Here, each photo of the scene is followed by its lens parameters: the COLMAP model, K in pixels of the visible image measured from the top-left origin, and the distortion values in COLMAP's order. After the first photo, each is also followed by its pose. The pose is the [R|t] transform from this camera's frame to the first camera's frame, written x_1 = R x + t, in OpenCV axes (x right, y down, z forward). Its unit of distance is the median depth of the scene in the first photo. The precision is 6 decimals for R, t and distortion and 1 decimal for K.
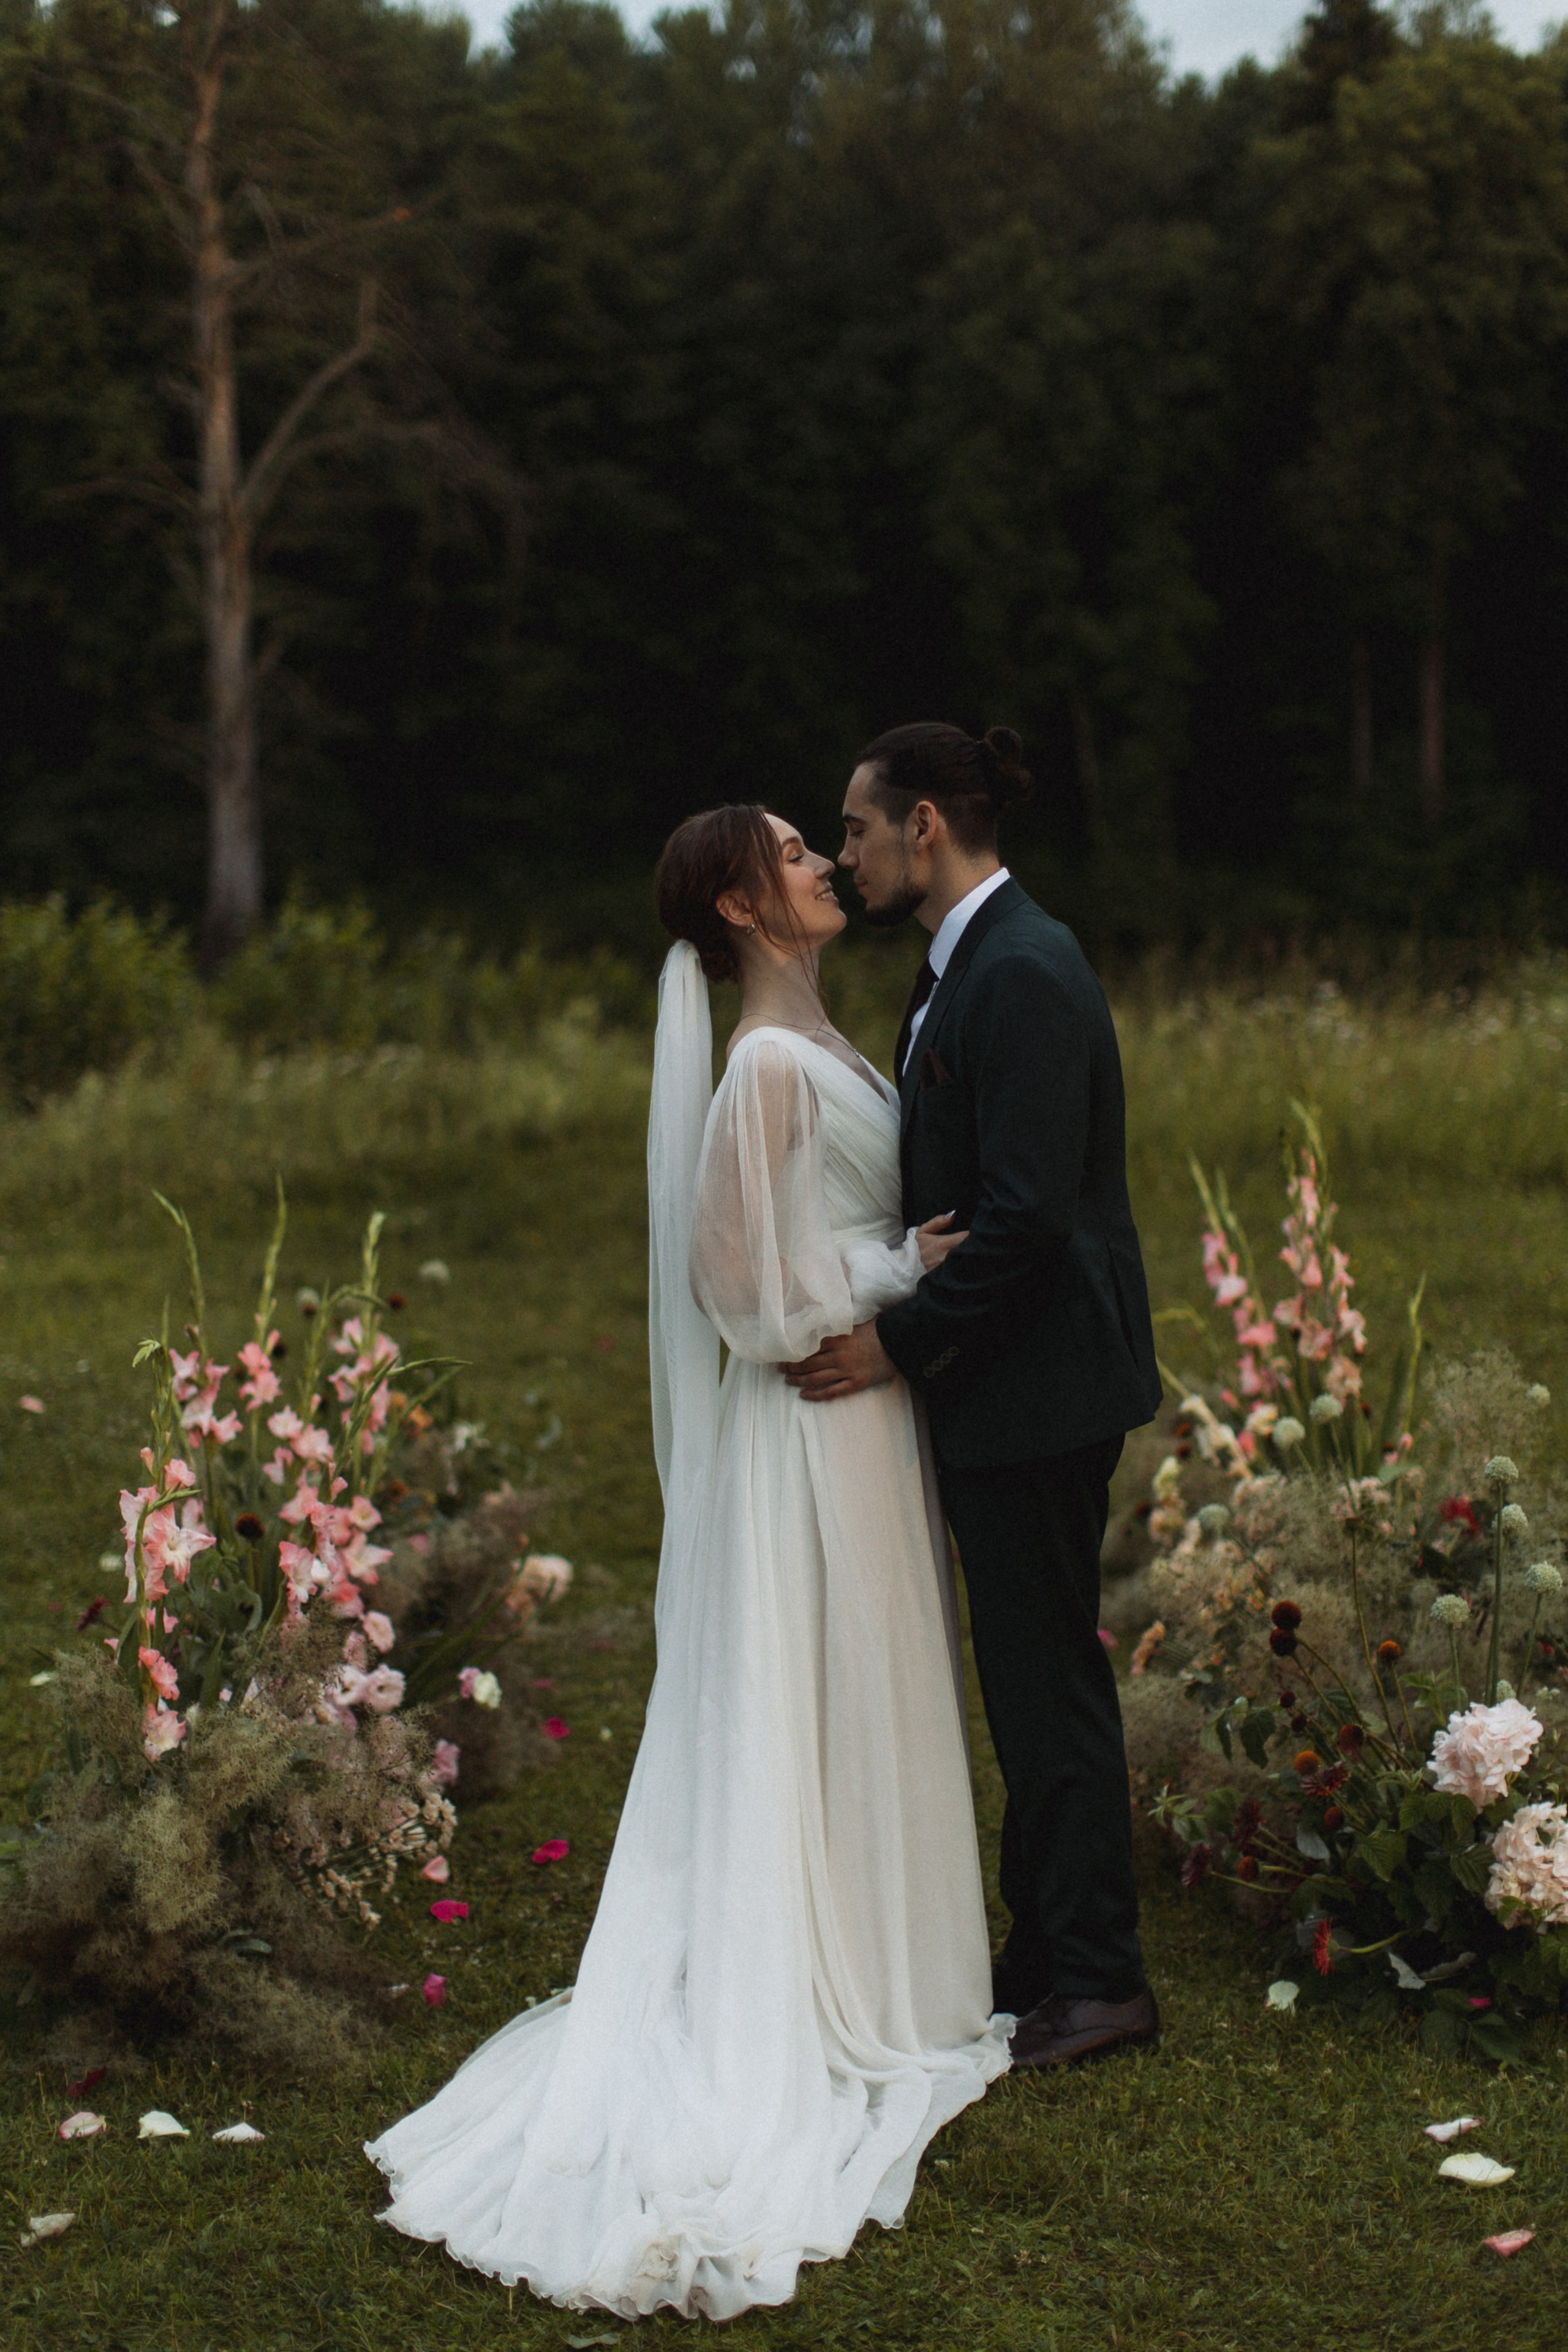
lens RADIAL K [[3400.1, 0, 777.2], [0, 3400.1, 1184.4], [0, 0, 1]] dist [0.021510, 0.000000]
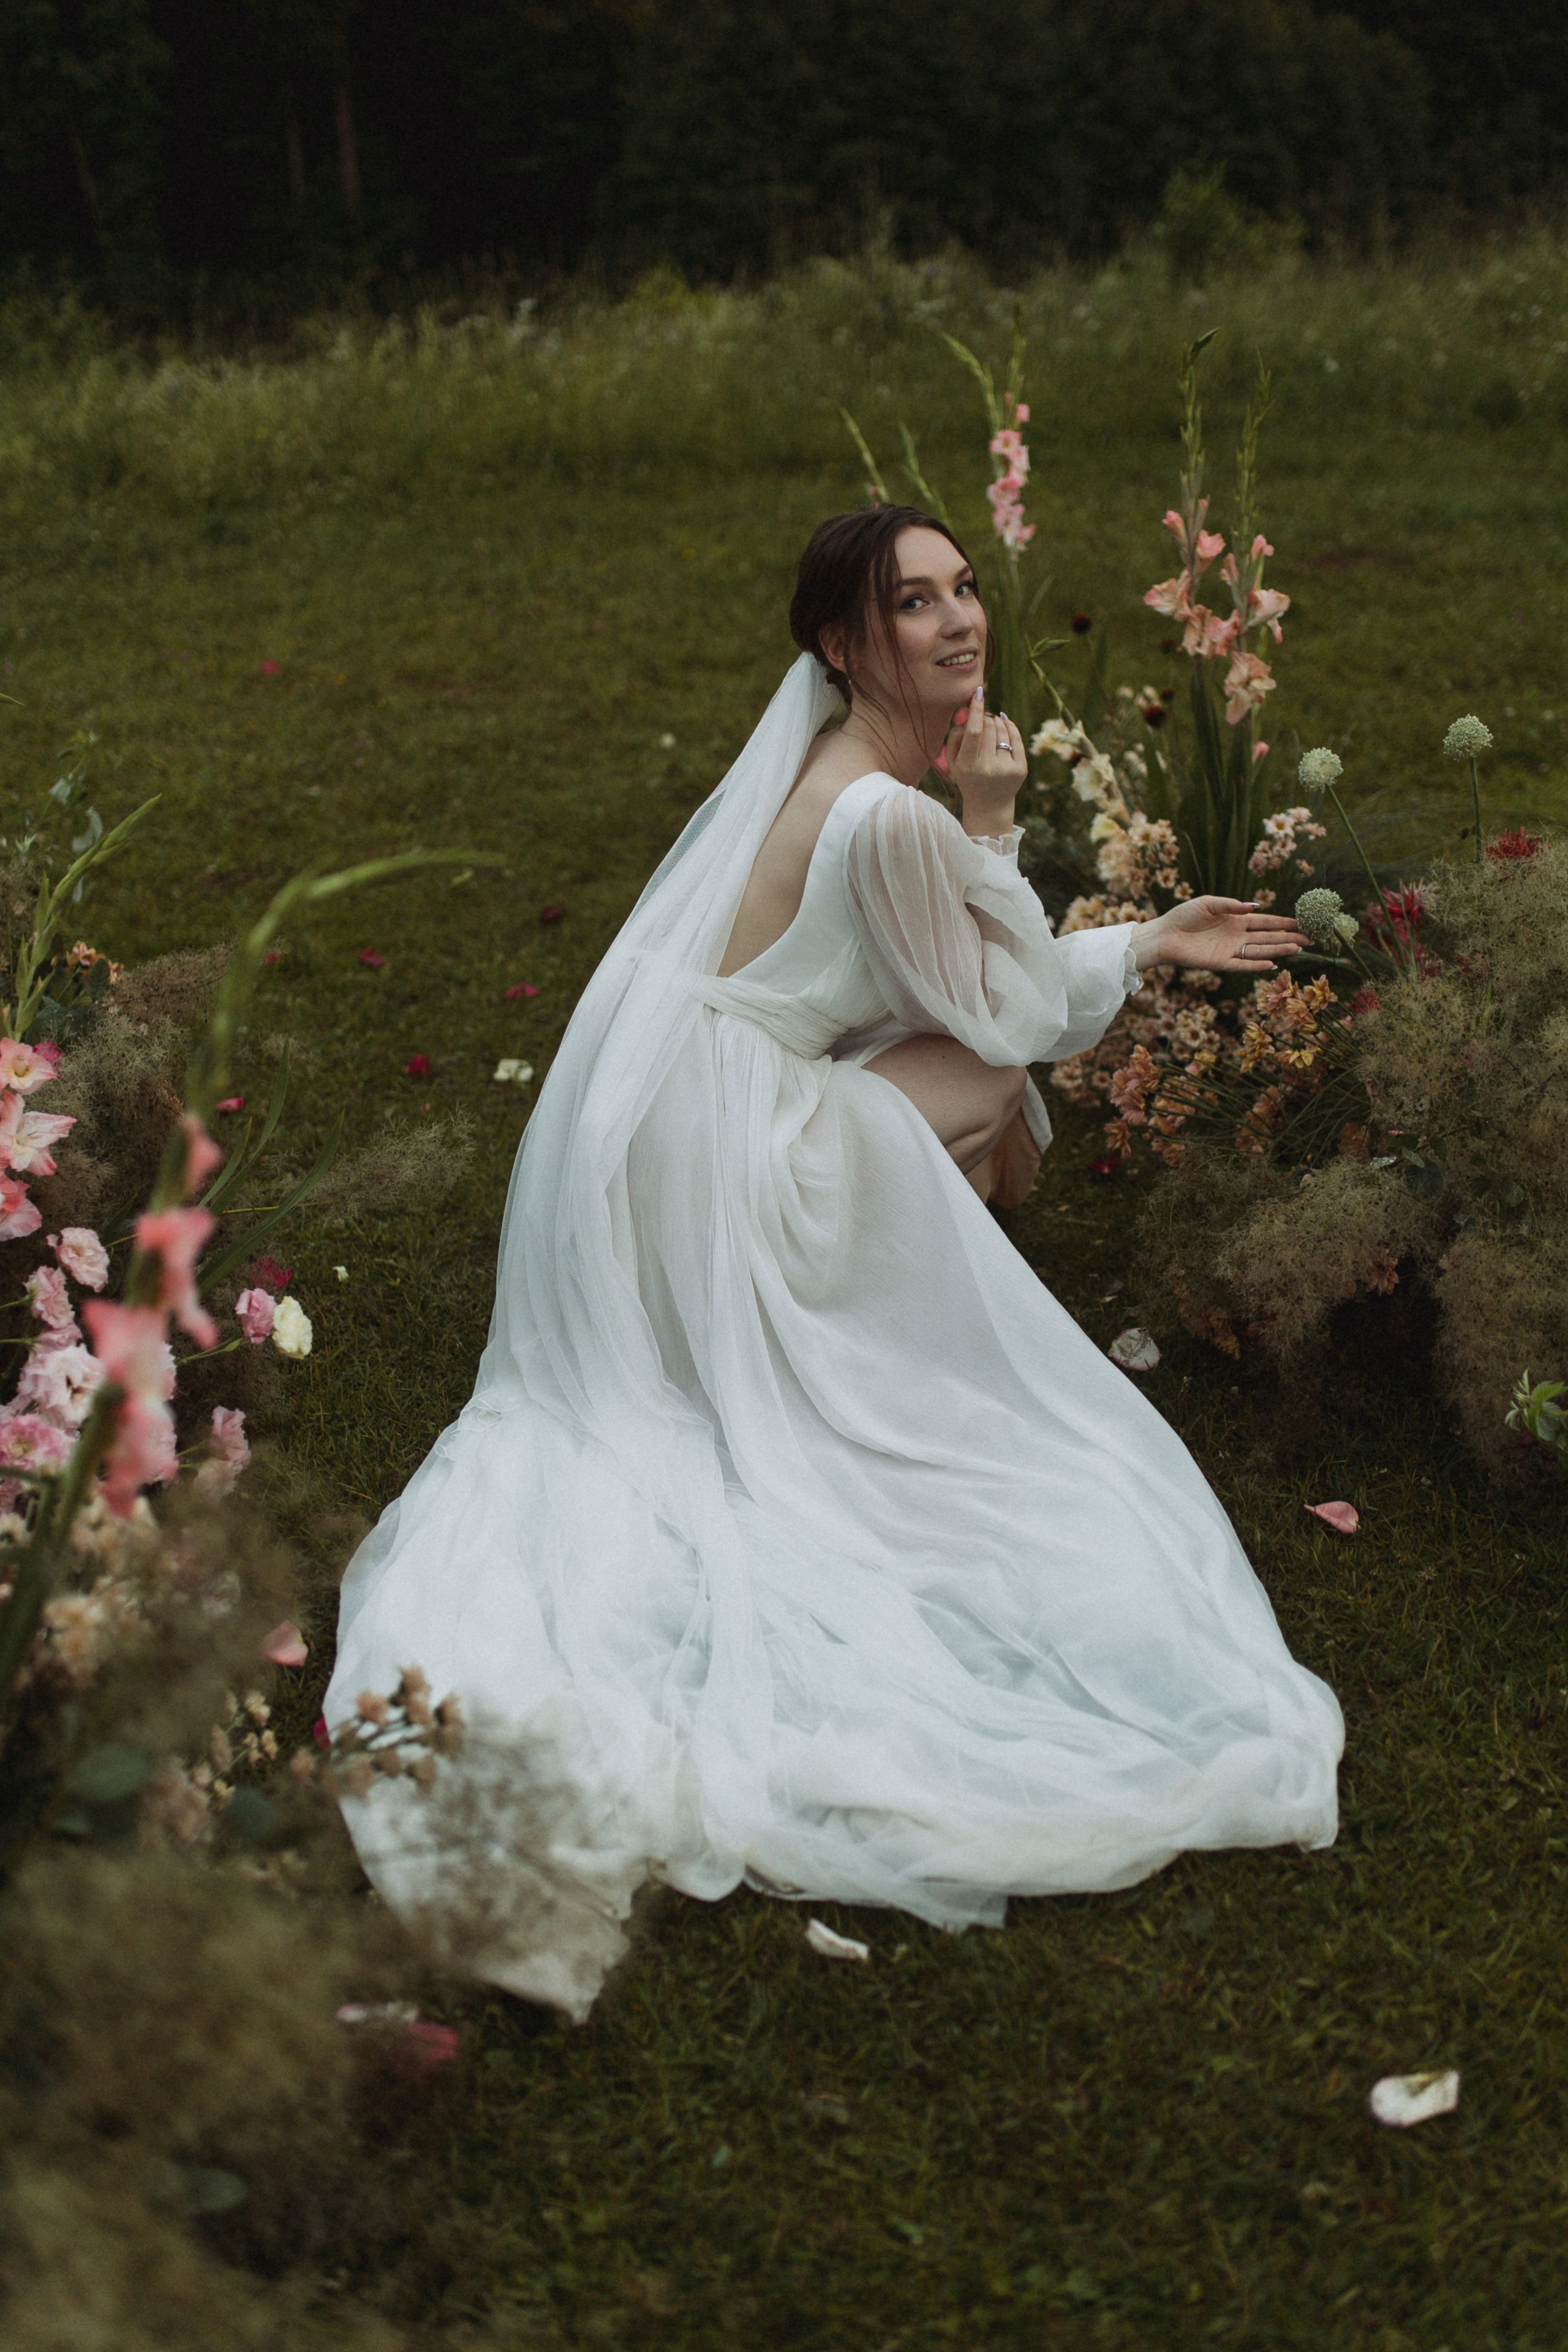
lens RADIAL K [[2235.0, 0, 781.0], [0, 2235.0, 1182.4], [0, 0, 1]] dist [0.009774, 0.000000]
pose [[0.929520, -0.159564, 0.332464, -0.118877], [0.057053, 0.952912, 0.297832, 0.008171], [-0.364332, -0.257873, 0.894854, 0.548979]]
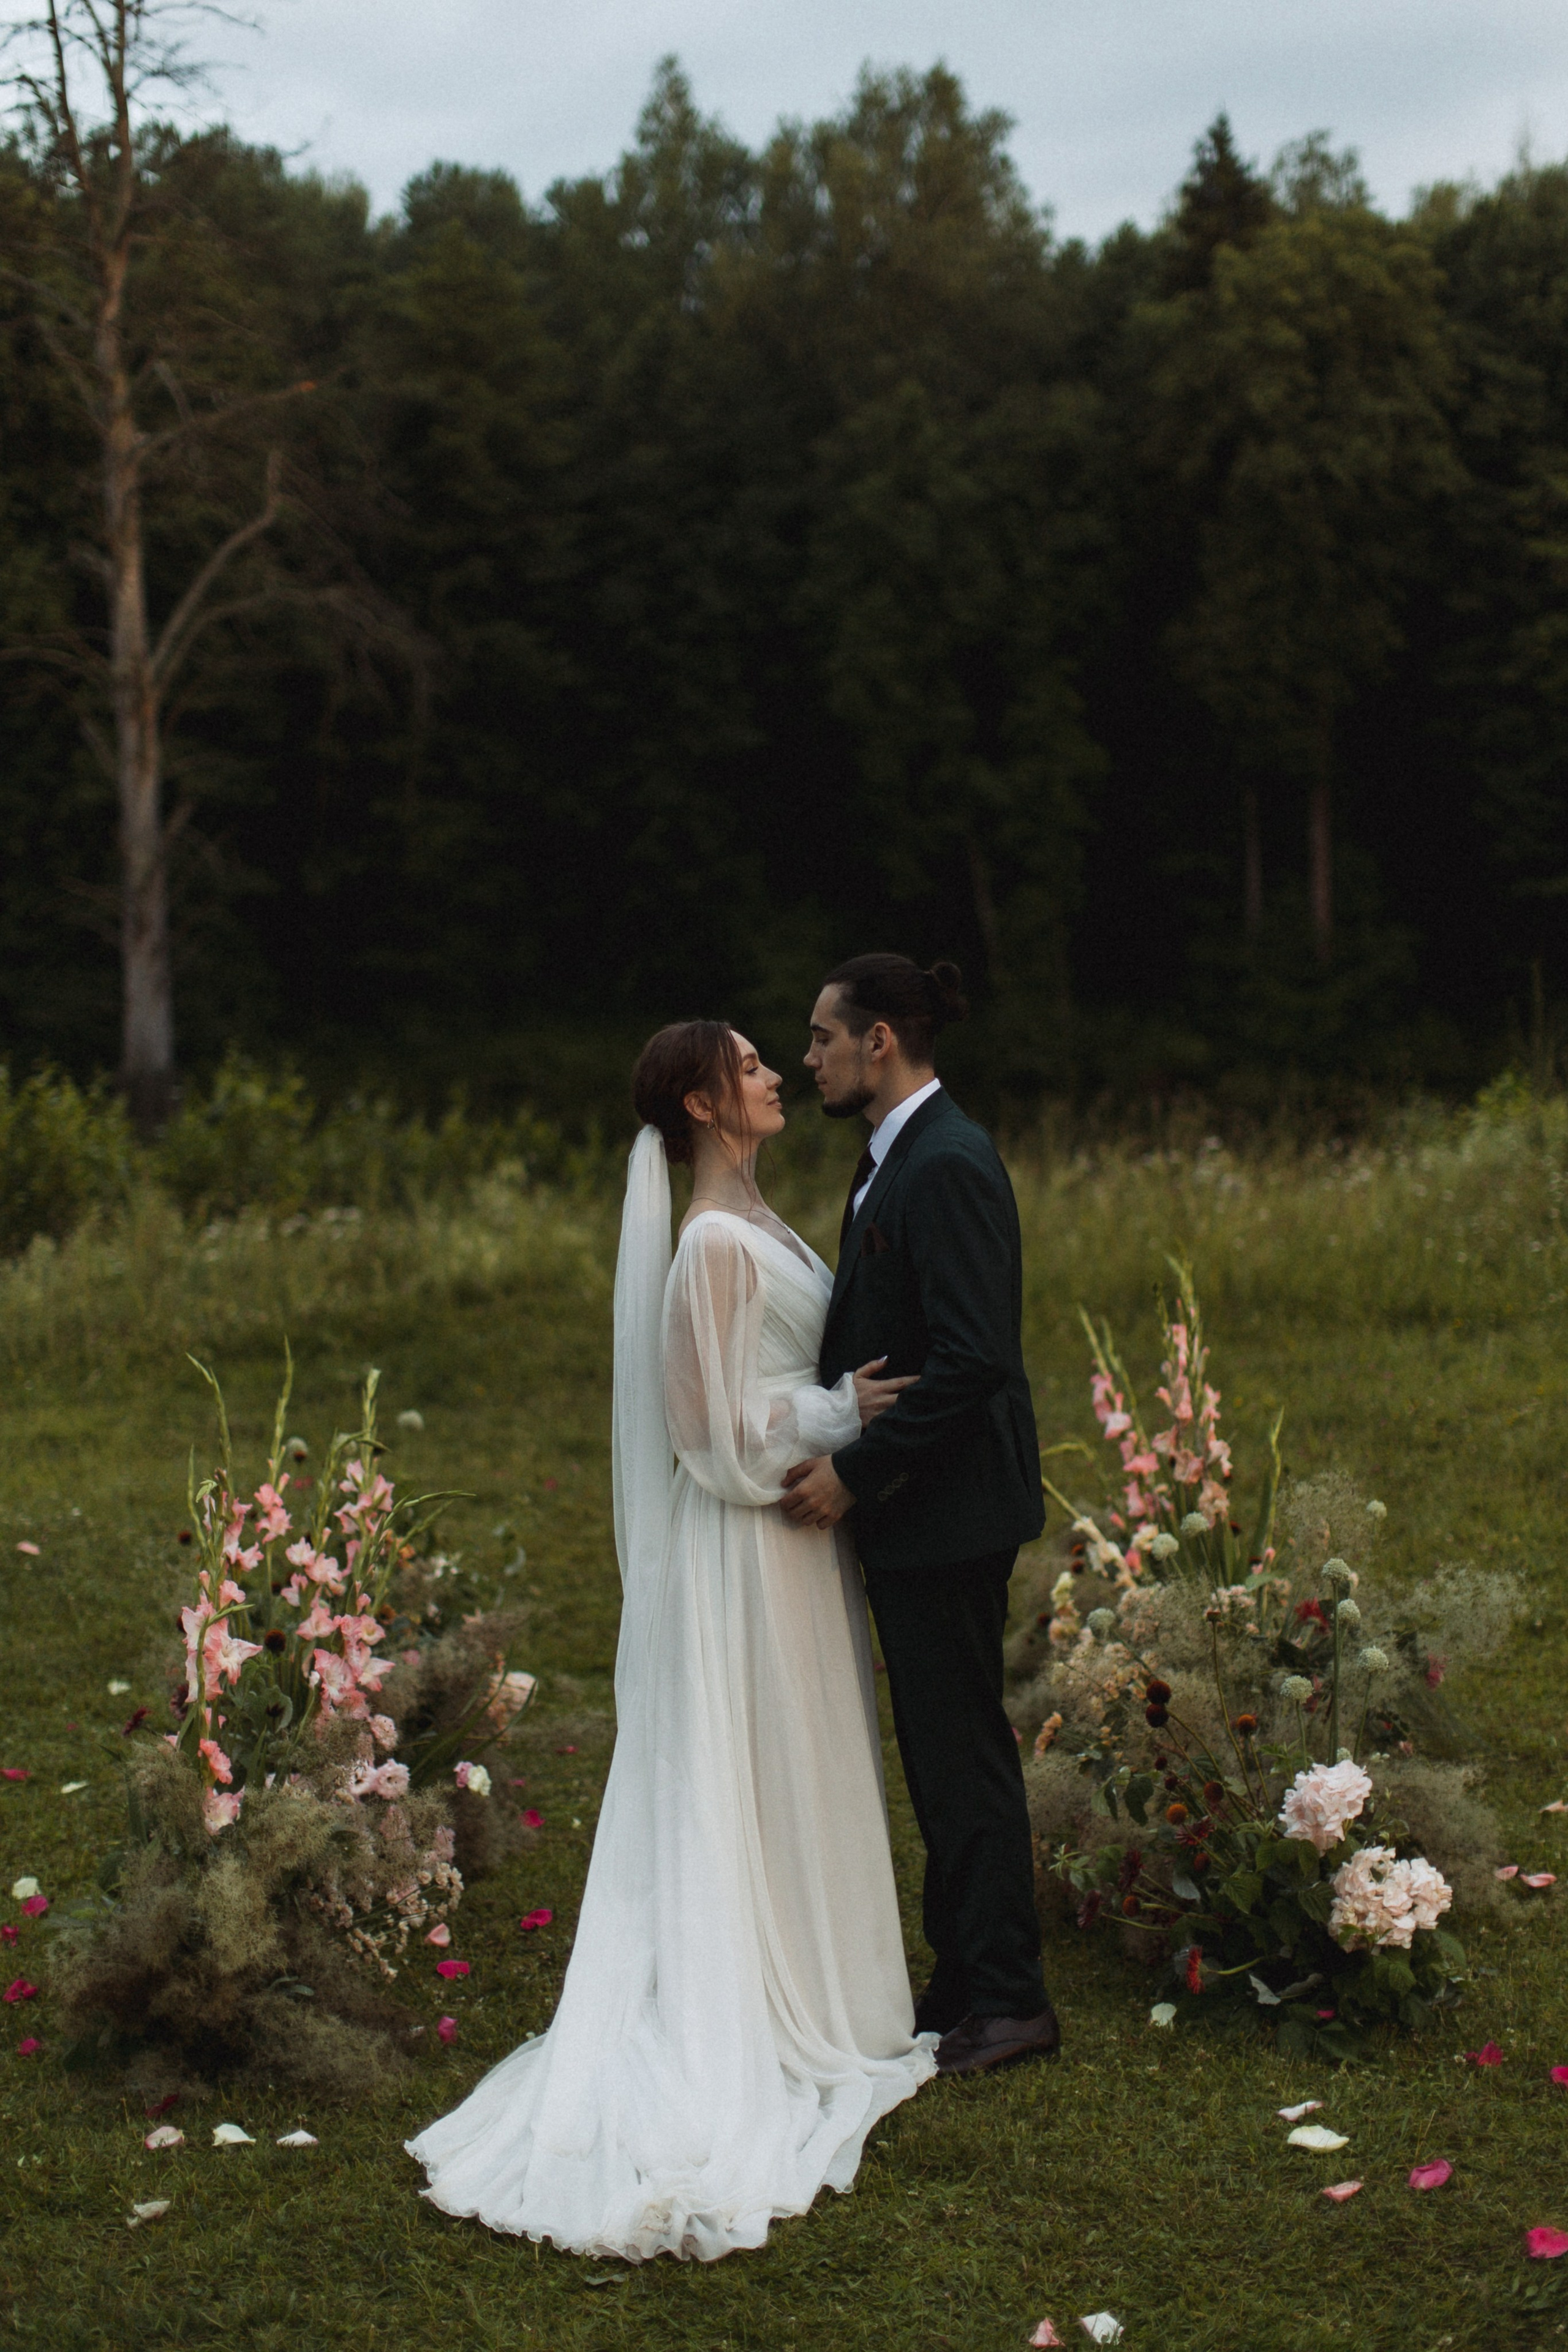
lens RADIAL K [[3400.1, 0, 782.1], [0, 3400.1, 1179.6], [0, 0, 1]] dist [0.021510, 0.000000]
pose [[0.999457, -0.014326, 0.029670, -0.012220], [0.015601, 0.998945, -0.043194, -0.003615], [-0.029020, 0.043634, 0.998626, -0.150743]]
